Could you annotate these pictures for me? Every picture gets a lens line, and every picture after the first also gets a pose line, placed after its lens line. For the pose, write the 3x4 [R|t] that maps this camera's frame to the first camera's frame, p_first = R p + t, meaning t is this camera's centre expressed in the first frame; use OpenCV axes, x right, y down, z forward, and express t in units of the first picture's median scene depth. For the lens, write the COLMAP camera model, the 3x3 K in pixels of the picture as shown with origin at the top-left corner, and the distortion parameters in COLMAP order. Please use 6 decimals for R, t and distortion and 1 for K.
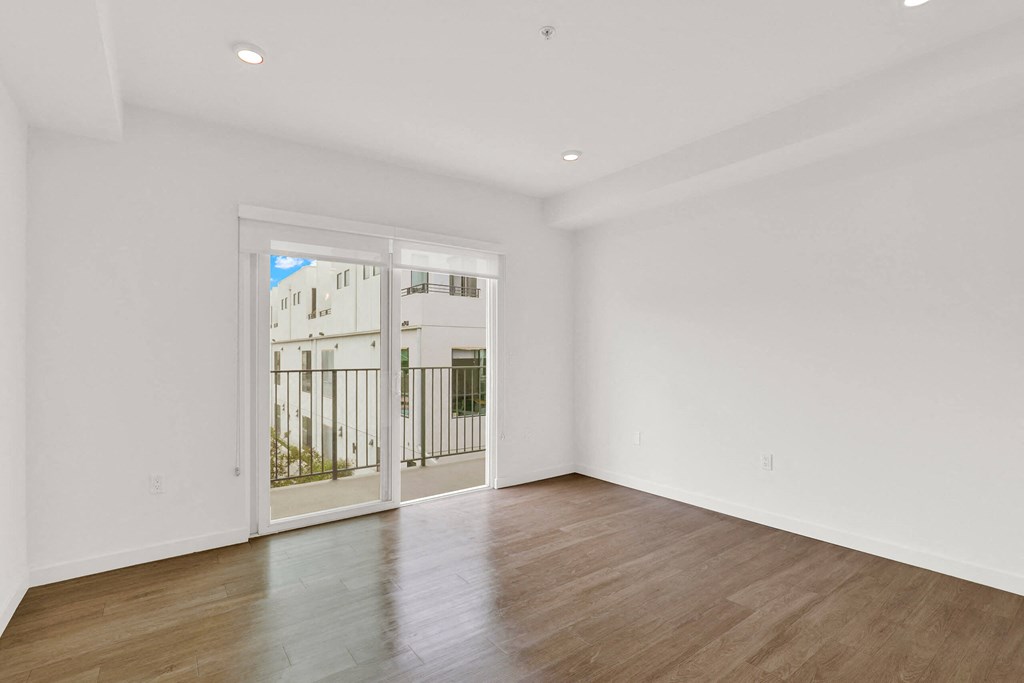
lens RADIAL K [[489.4, 0, 512.0], [0, 489.4, 341.5], [0, 0, 1]] dist [0.000582, -0.013845]
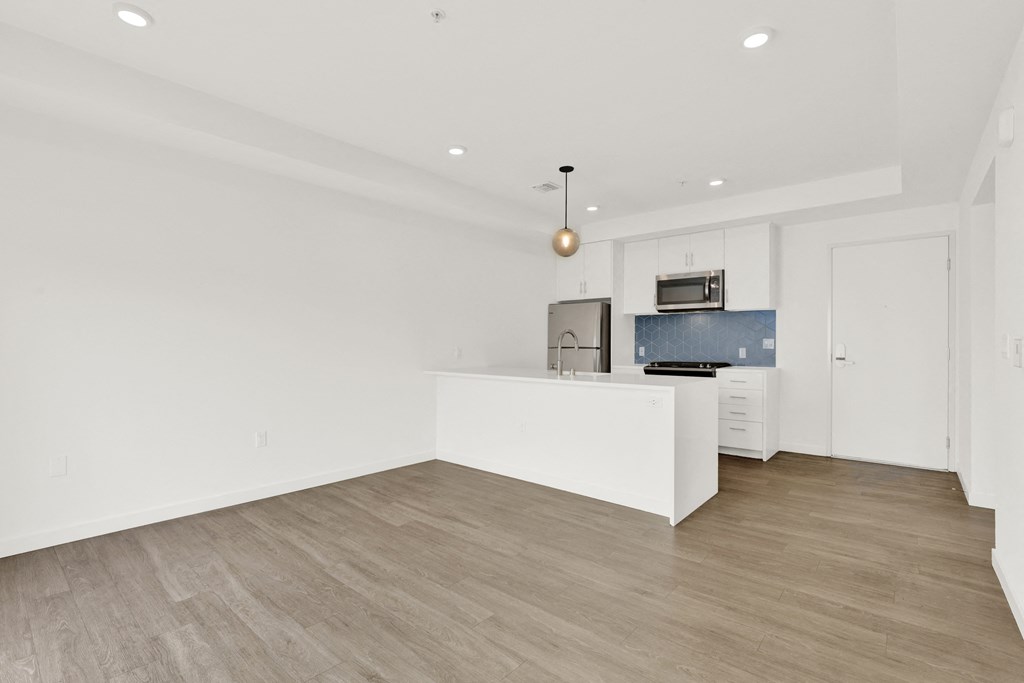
lens RADIAL K [[489.3, 0, 510.8], [0, 489.3, 342.8], [0, 0, 1]] dist [-0.009553, 0.000635]
pose [[-0.245352, 0.010713, 0.969375, -0.643320], [-0.030799, 0.999348, -0.018840, 0.045147], [-0.968945, -0.034478, -0.244862, 0.763484]]
